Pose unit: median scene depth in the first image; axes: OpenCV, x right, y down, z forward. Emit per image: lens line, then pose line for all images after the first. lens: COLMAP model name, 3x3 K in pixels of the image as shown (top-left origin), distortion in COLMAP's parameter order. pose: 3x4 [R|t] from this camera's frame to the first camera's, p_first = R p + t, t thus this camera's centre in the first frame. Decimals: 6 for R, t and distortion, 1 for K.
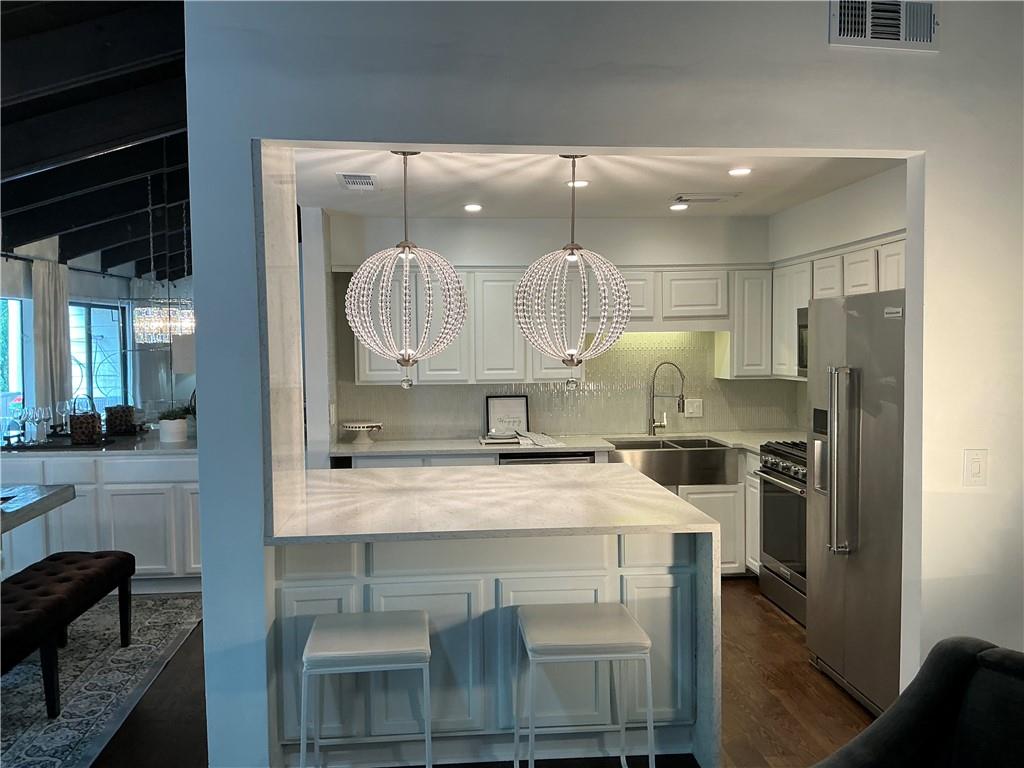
lens RADIAL K [[853.0, 0, 507.6], [0, 853.0, 402.5], [0, 0, 1]] dist [0.149034, -0.307368]
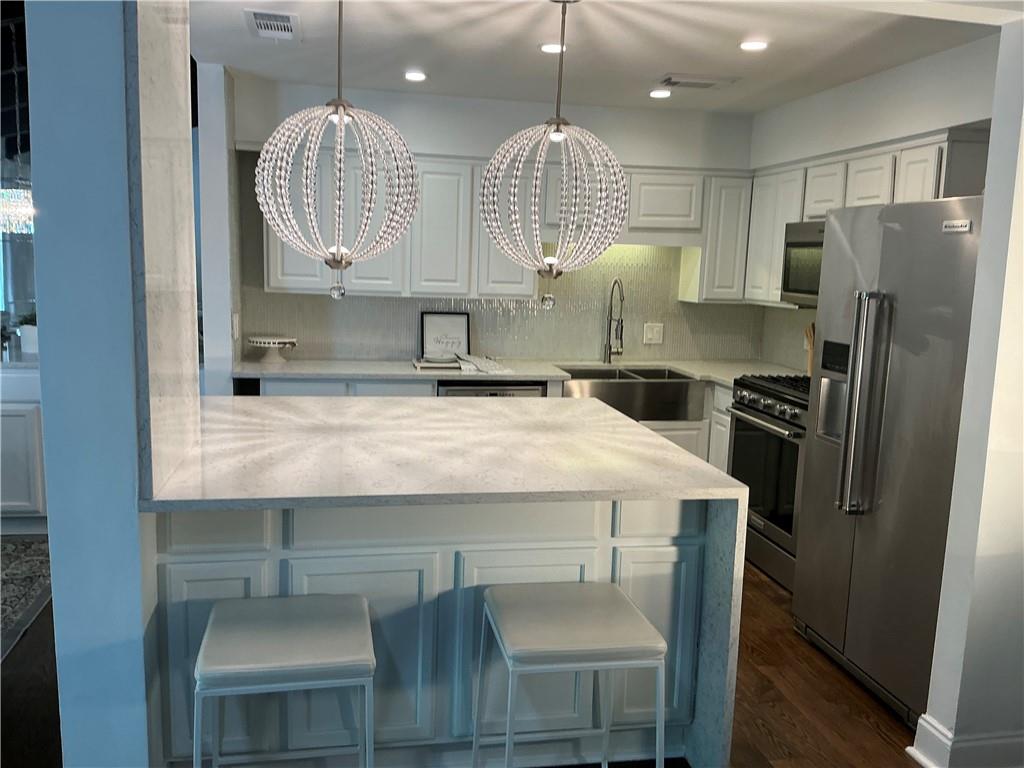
lens RADIAL K [[853.0, 0, 507.6], [0, 853.0, 402.5], [0, 0, 1]] dist [0.149034, -0.307368]
pose [[0.993912, 0.025892, 0.107096, -0.045266], [-0.036116, 0.994855, 0.094654, -0.002046], [-0.104094, -0.097945, 0.989733, 0.207309]]
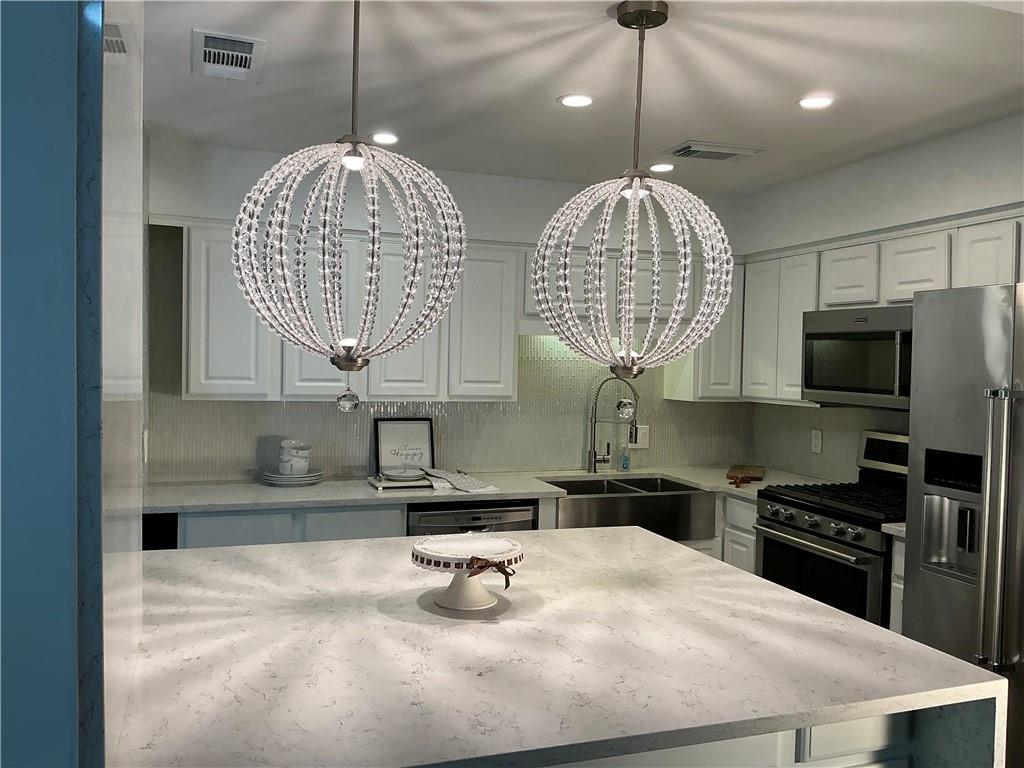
lens RADIAL K [[857.6, 0, 512.5], [0, 857.6, 396.1], [0, 0, 1]] dist [0.139392, -0.296448]
pose [[0.968179, 0.019799, 0.249474, -0.149250], [-0.013342, 0.999531, -0.027550, -0.012683], [-0.249903, 0.023345, 0.967989, 0.445167]]
